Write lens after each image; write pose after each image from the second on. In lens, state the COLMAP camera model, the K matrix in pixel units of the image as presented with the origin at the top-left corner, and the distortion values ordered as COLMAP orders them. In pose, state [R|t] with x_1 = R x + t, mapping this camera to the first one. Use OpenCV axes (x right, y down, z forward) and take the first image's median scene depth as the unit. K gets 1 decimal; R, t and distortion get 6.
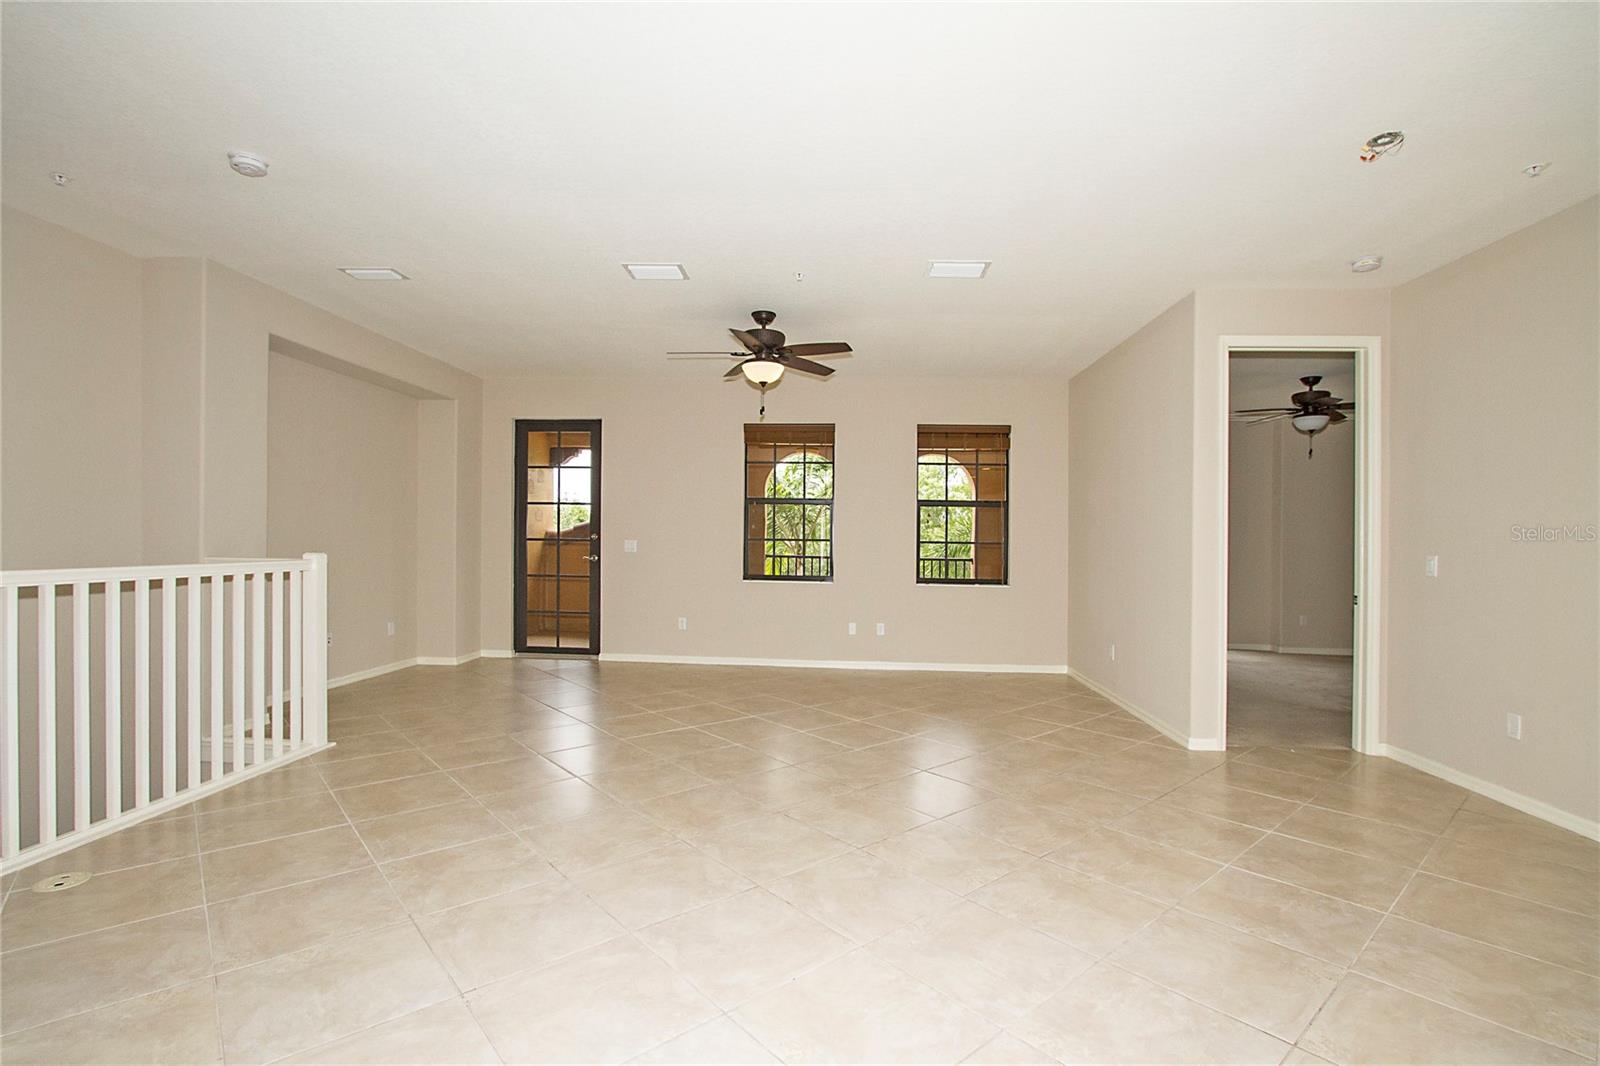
lens RADIAL K [[744.4, 0, 819.6], [0, 744.4, 549.2], [0, 0, 1]] dist [-0.017421, 0.005961]
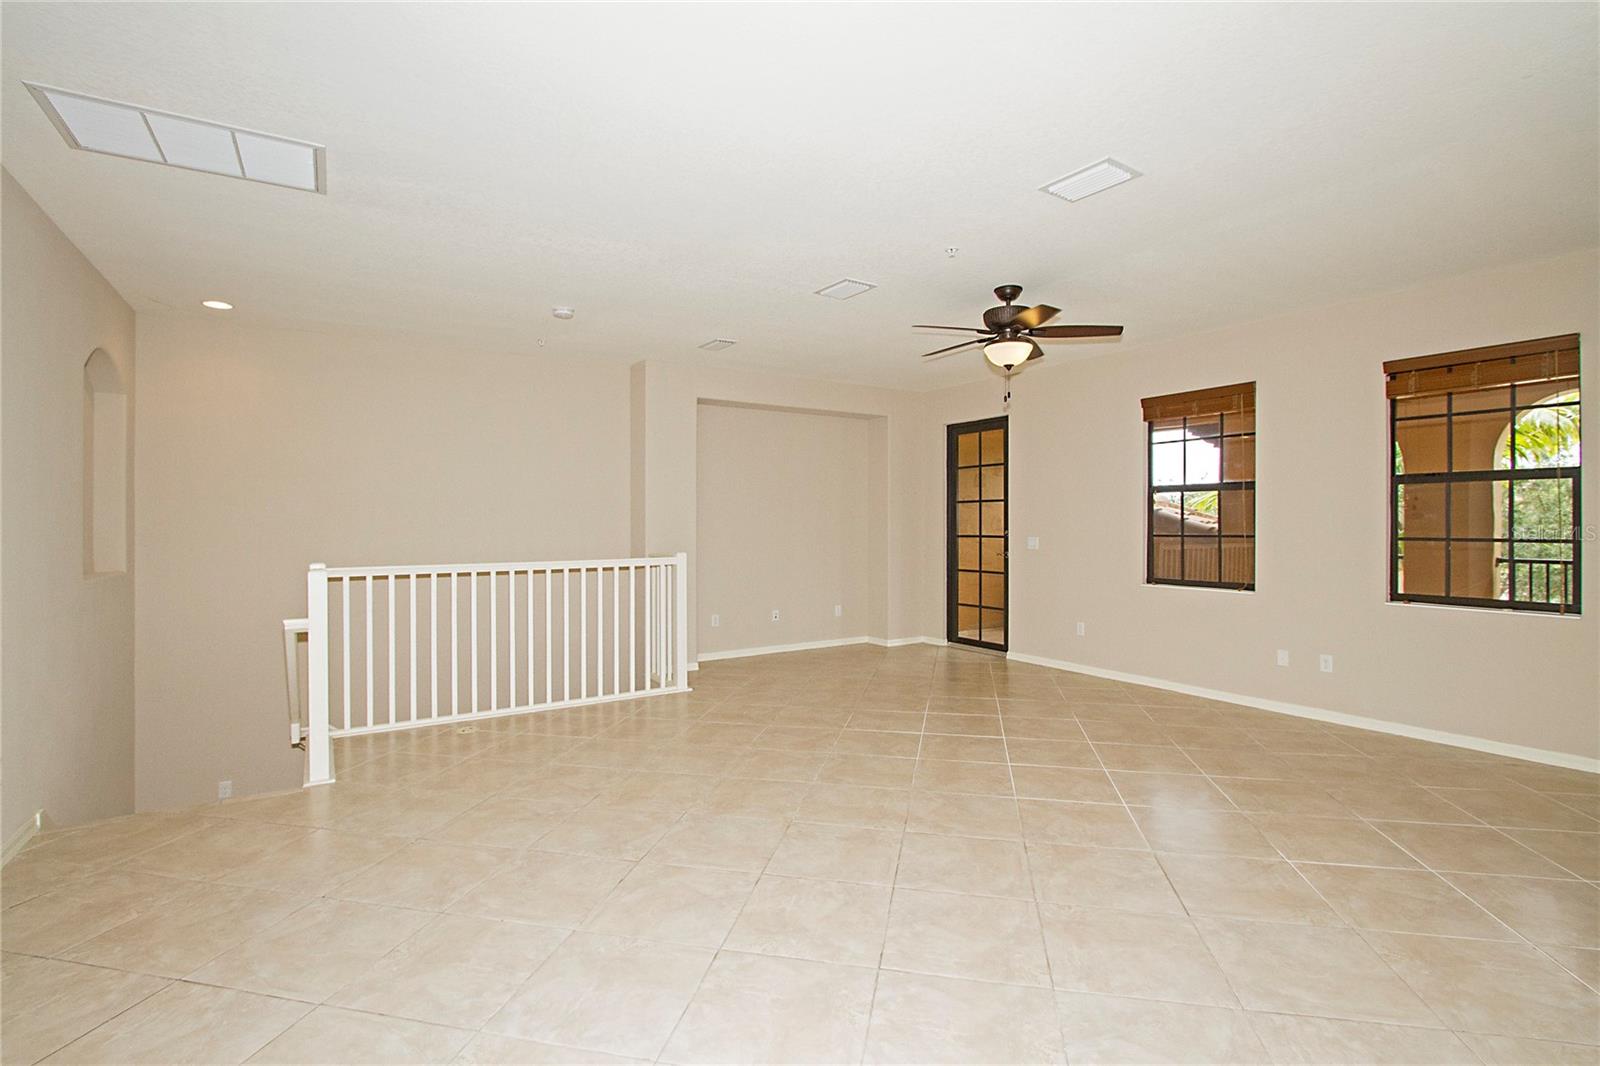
lens RADIAL K [[744.4, 0, 788.7], [0, 744.4, 531.0], [0, 0, 1]] dist [-0.017421, 0.005961]
pose [[0.595193, -0.009383, -0.803528, 0.483028], [0.003902, 0.999954, -0.008787, -0.018646], [0.803573, 0.002095, 0.595202, 0.256976]]
